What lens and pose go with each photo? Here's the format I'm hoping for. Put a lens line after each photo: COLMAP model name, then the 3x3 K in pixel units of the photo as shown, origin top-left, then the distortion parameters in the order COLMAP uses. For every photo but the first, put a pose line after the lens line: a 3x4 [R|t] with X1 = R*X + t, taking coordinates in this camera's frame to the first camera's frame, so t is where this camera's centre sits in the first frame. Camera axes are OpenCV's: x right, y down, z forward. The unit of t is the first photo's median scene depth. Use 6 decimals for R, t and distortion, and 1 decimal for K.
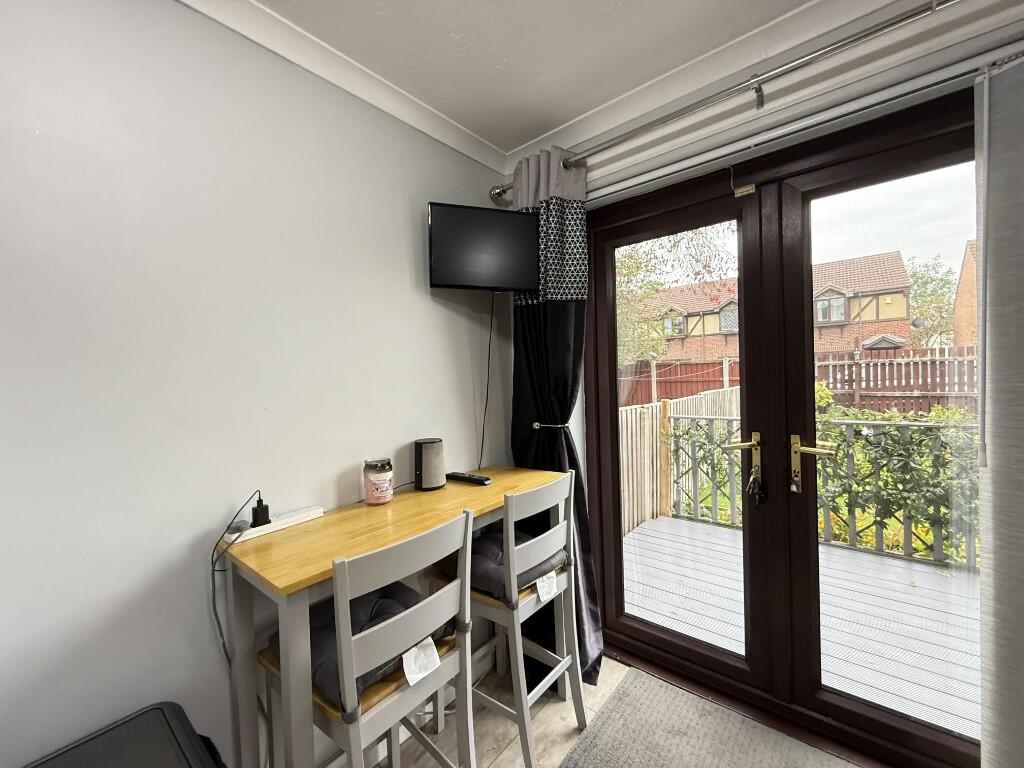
lens RADIAL K [[409.2, 0, 508.8], [0, 409.2, 385.5], [0, 0, 1]] dist [0.000505, -0.000197]
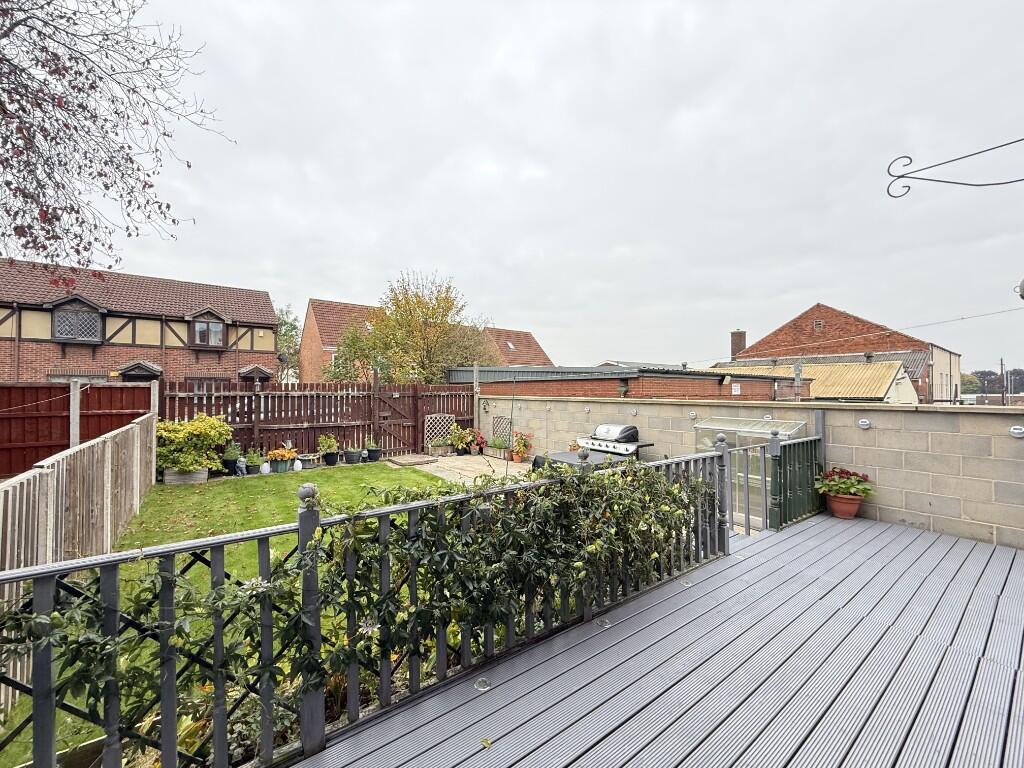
lens RADIAL K [[409.2, 0, 510.1], [0, 409.2, 385.0], [0, 0, 1]] dist [0.000505, -0.000197]
pose [[0.240029, 0.044215, 0.969758, 0.208897], [0.012074, 0.998749, -0.048525, -0.064284], [-0.970691, 0.023356, 0.239195, 0.552752]]
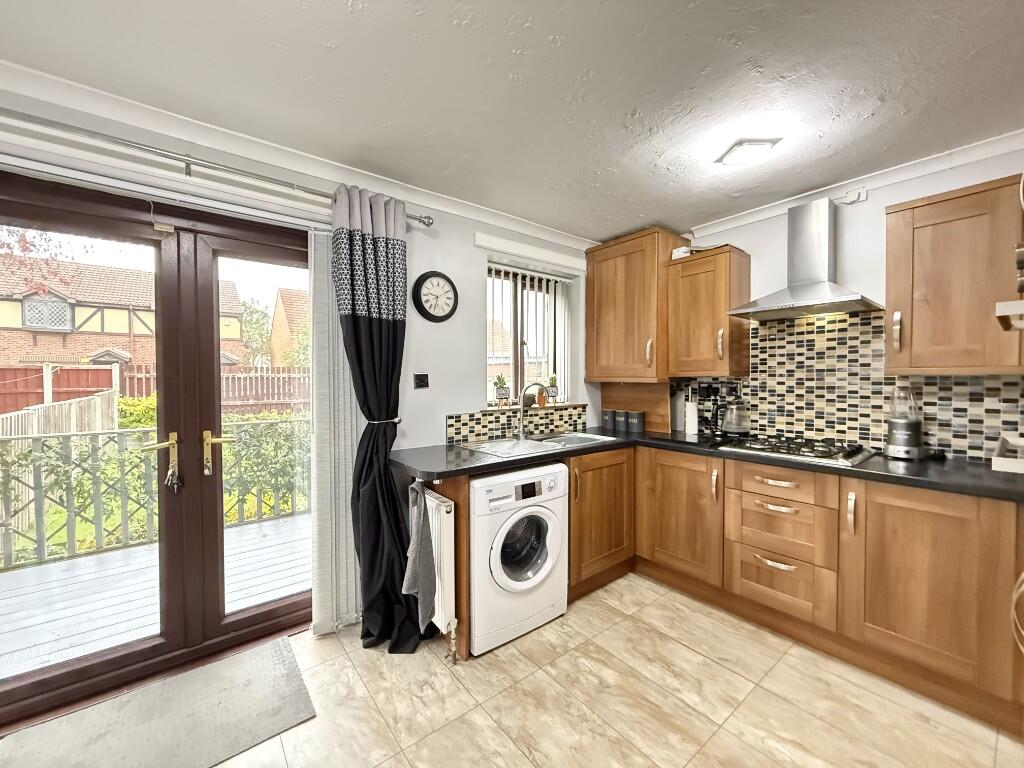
lens RADIAL K [[409.2, 0, 509.0], [0, 409.2, 385.5], [0, 0, 1]] dist [0.000505, -0.000197]
pose [[0.211334, 0.012862, 0.977329, -0.151452], [0.015853, 0.999737, -0.016585, 0.005641], [-0.977285, 0.018999, 0.211074, -0.087784]]
